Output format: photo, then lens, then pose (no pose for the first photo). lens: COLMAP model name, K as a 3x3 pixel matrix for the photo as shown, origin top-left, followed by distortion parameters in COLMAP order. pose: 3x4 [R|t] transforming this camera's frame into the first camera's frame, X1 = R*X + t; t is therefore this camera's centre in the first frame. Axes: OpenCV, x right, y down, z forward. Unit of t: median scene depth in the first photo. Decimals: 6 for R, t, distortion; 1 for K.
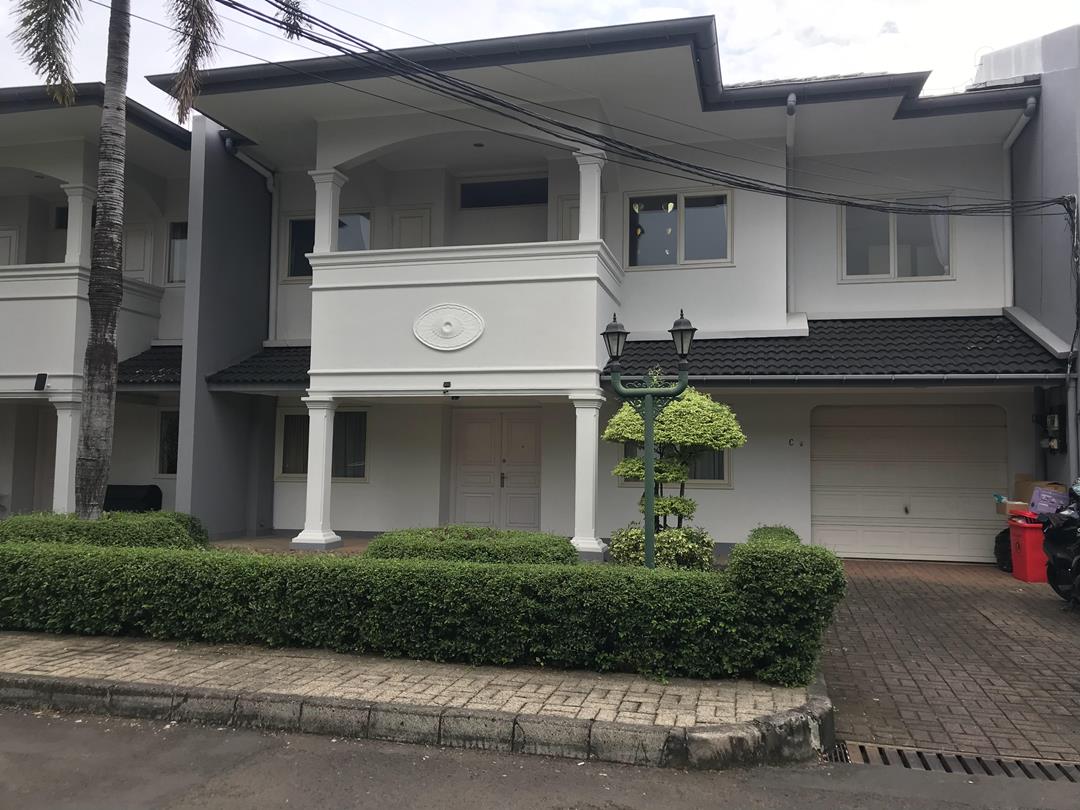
lens RADIAL K [[889.5, 0, 542.5], [0, 889.5, 401.8], [0, 0, 1]] dist [0.018231, 0.013175]
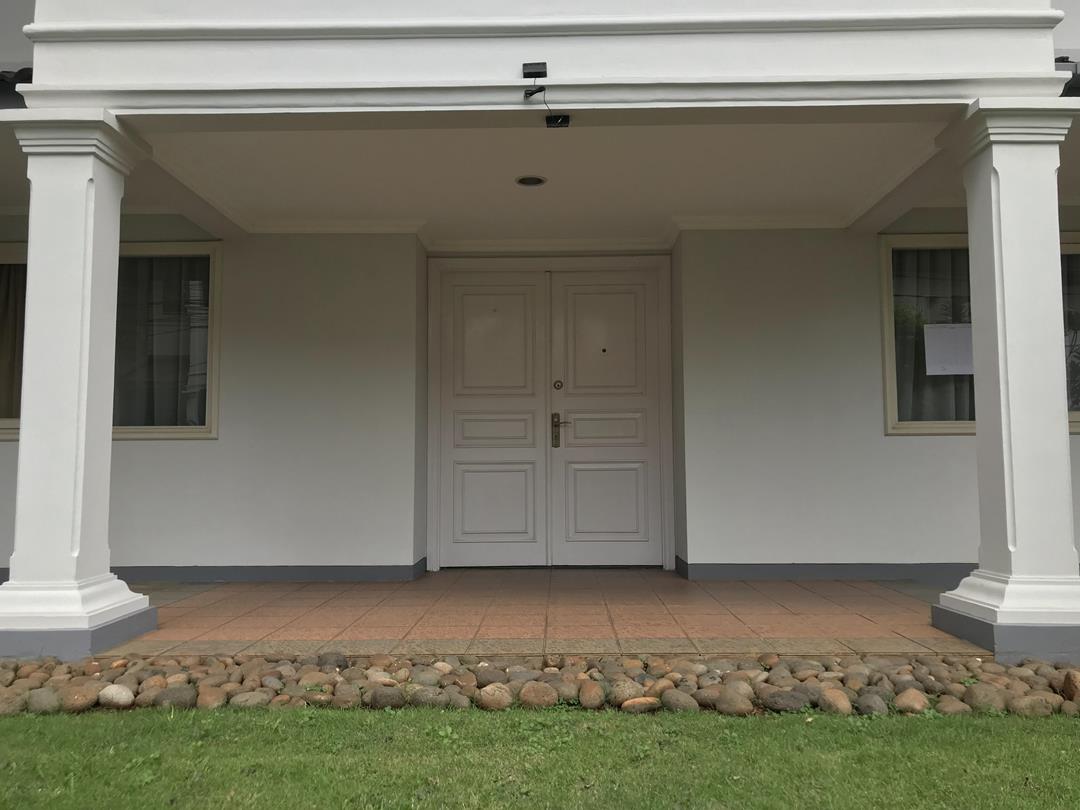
lens RADIAL K [[892.8, 0, 544.0], [0, 892.8, 398.7], [0, 0, 1]] dist [0.017109, -0.015256]
pose [[0.973955, 0.001242, 0.226736, -0.174673], [0.000900, 0.999956, -0.009343, 0.093030], [-0.226738, 0.009303, 0.973911, 0.716810]]
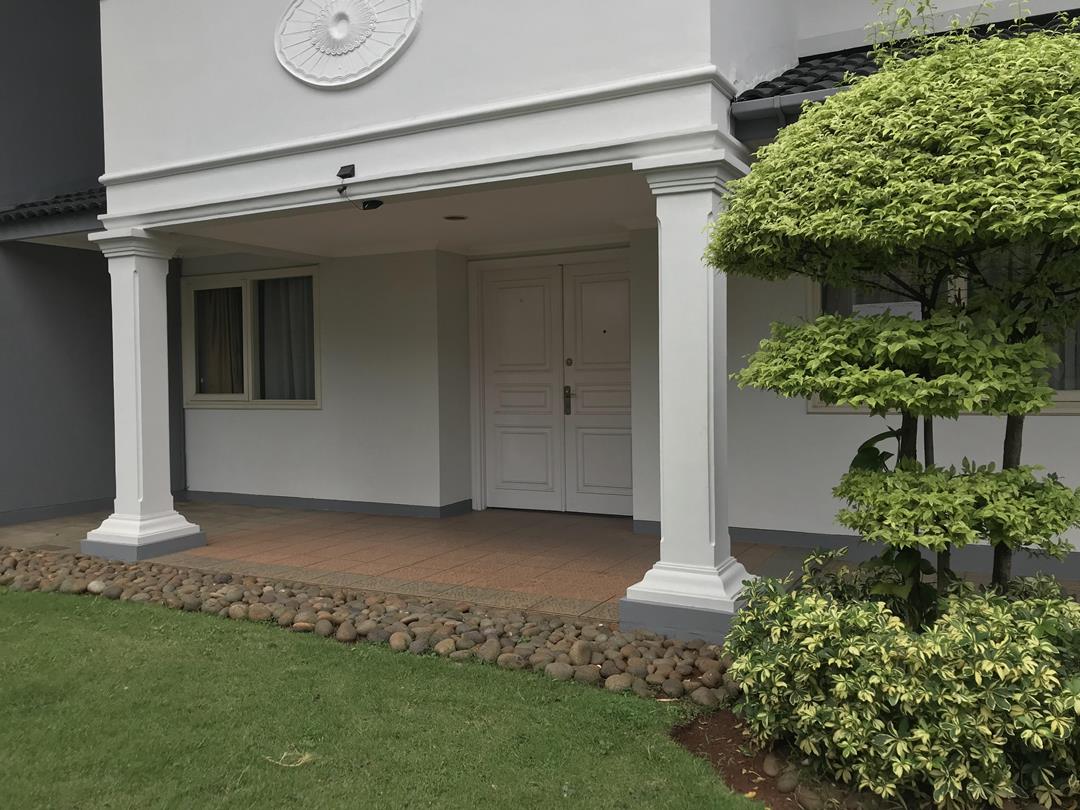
lens RADIAL K [[887.2, 0, 545.4], [0, 887.2, 404.3], [0, 0, 1]] dist [0.004708, 0.013480]
pose [[0.969888, -0.016008, -0.243023, 0.076335], [0.040347, 0.994611, 0.095507, 0.051199], [0.240185, -0.102436, 0.965307, 0.625550]]
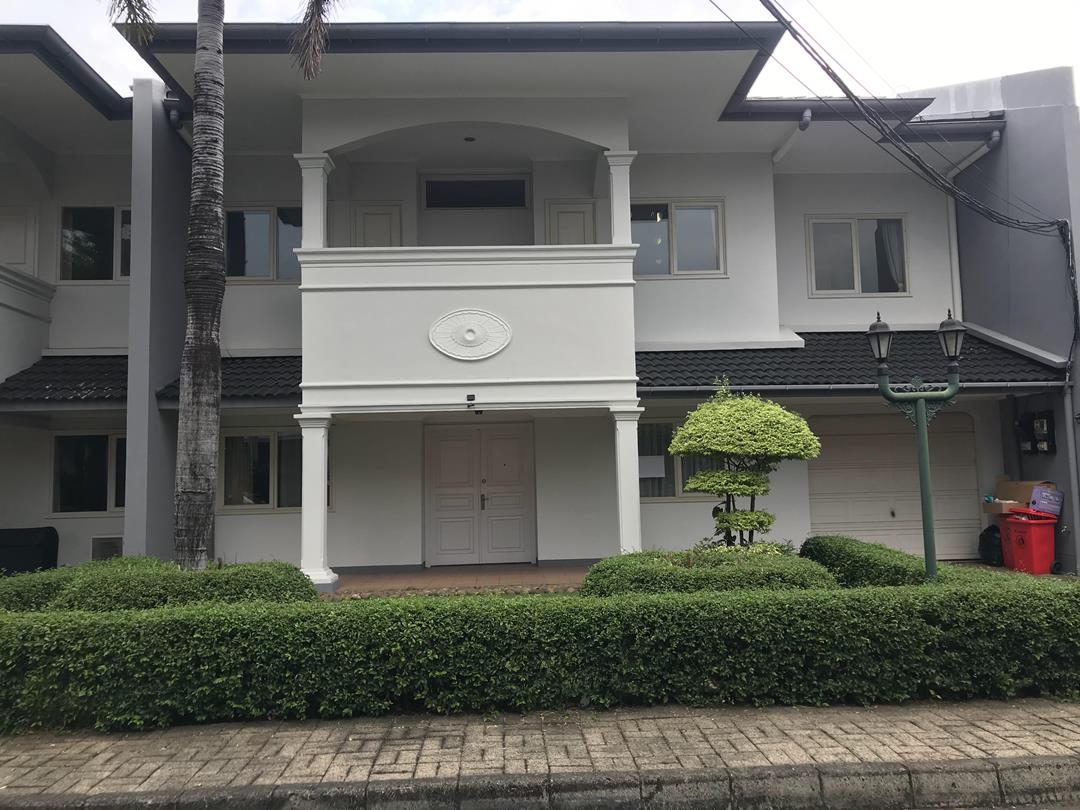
lens RADIAL K [[889.5, 0, 542.5], [0, 889.5, 401.8], [0, 0, 1]] dist [0.018231, 0.013175]
pose [[0.959414, -0.010634, 0.281801, -0.295085], [0.016974, 0.999655, -0.020068, 0.004081], [-0.281491, 0.024037, 0.959263, 0.112479]]
